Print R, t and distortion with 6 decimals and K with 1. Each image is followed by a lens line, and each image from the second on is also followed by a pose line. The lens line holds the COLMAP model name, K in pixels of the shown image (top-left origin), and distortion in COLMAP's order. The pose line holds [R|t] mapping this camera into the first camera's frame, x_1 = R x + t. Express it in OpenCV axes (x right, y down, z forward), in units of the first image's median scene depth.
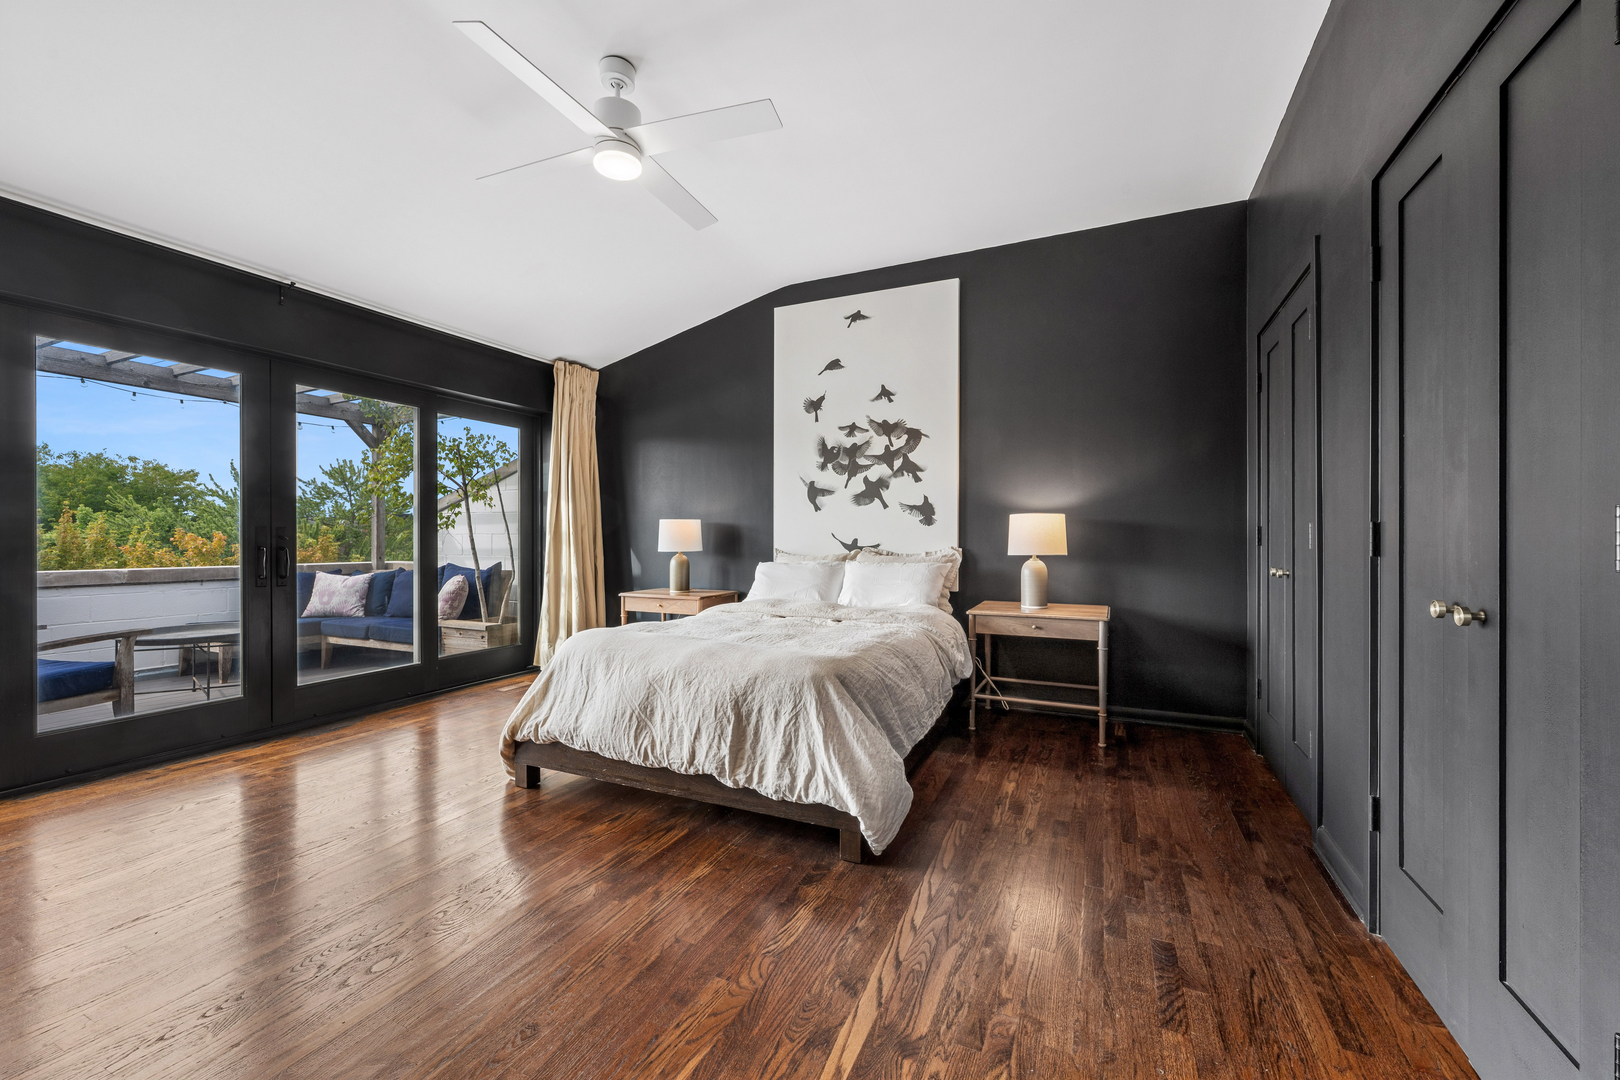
lens RADIAL K [[645.3, 0, 809.8], [0, 645.3, 541.2], [0, 0, 1]] dist [0.002844, 0.000119]
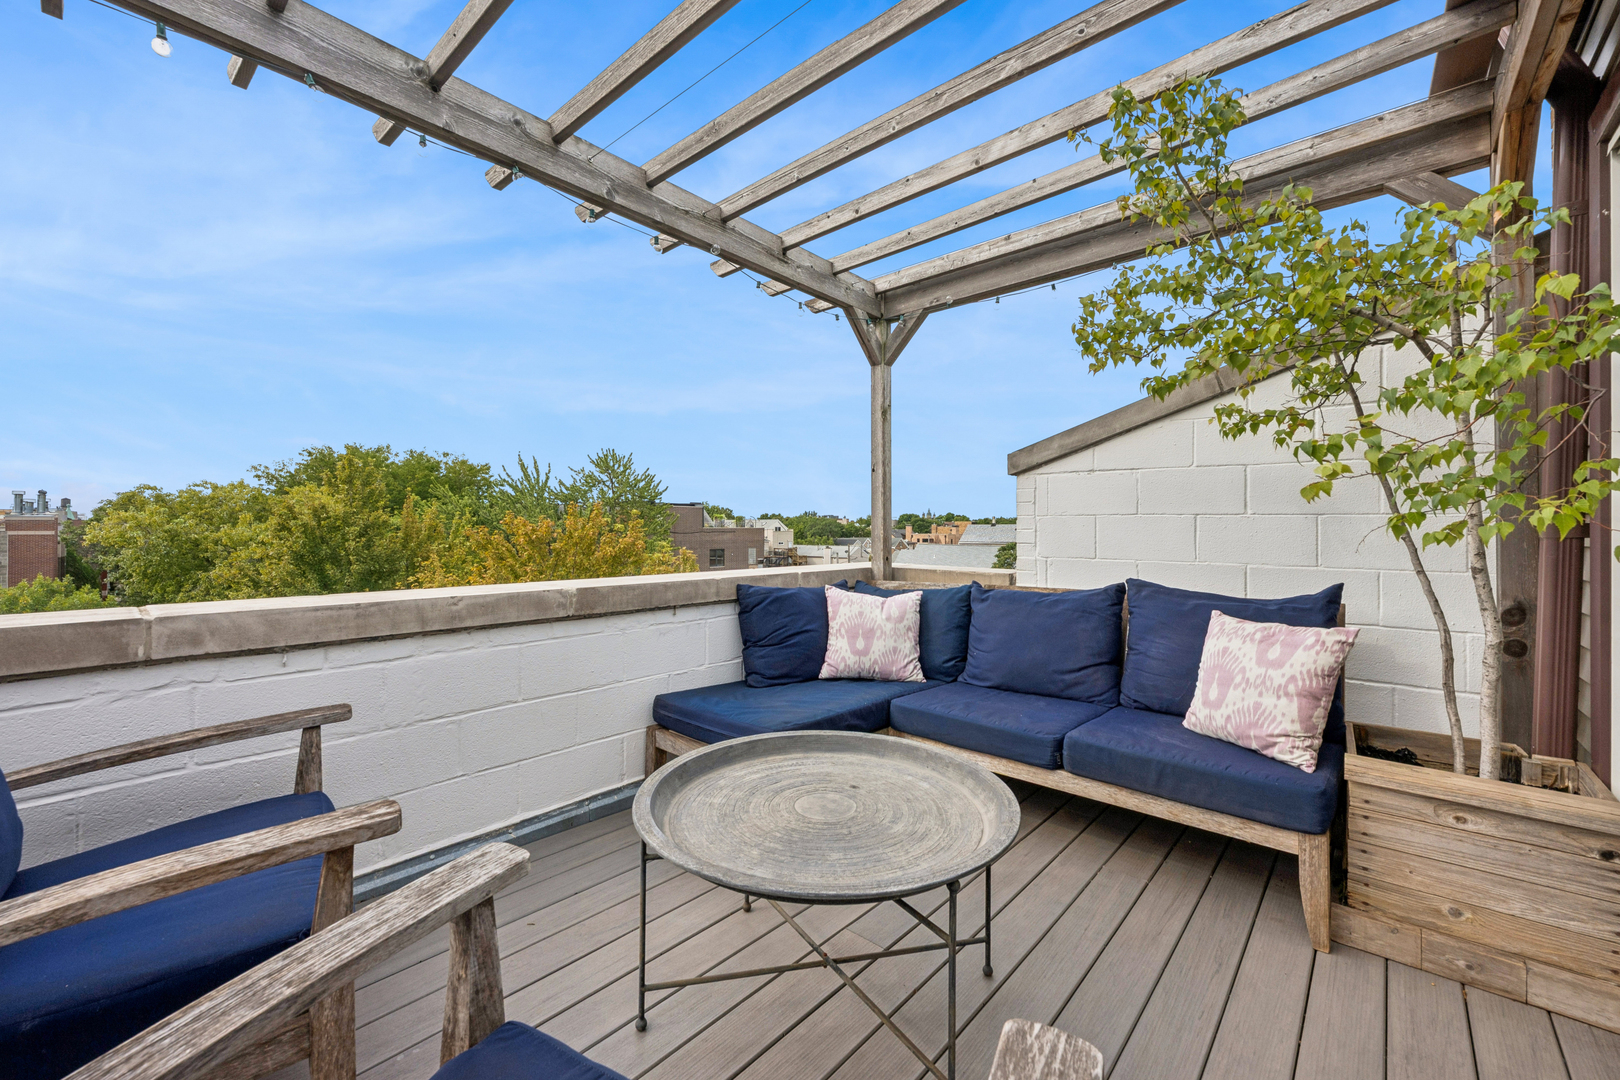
lens RADIAL K [[645.3, 0, 812.2], [0, 645.3, 539.2], [0, 0, 1]] dist [0.002844, 0.000119]
pose [[0.960150, 0.008768, -0.279348, -0.108031], [-0.003770, 0.999823, 0.018423, -0.000255], [0.279461, -0.016636, 0.960013, 0.084734]]
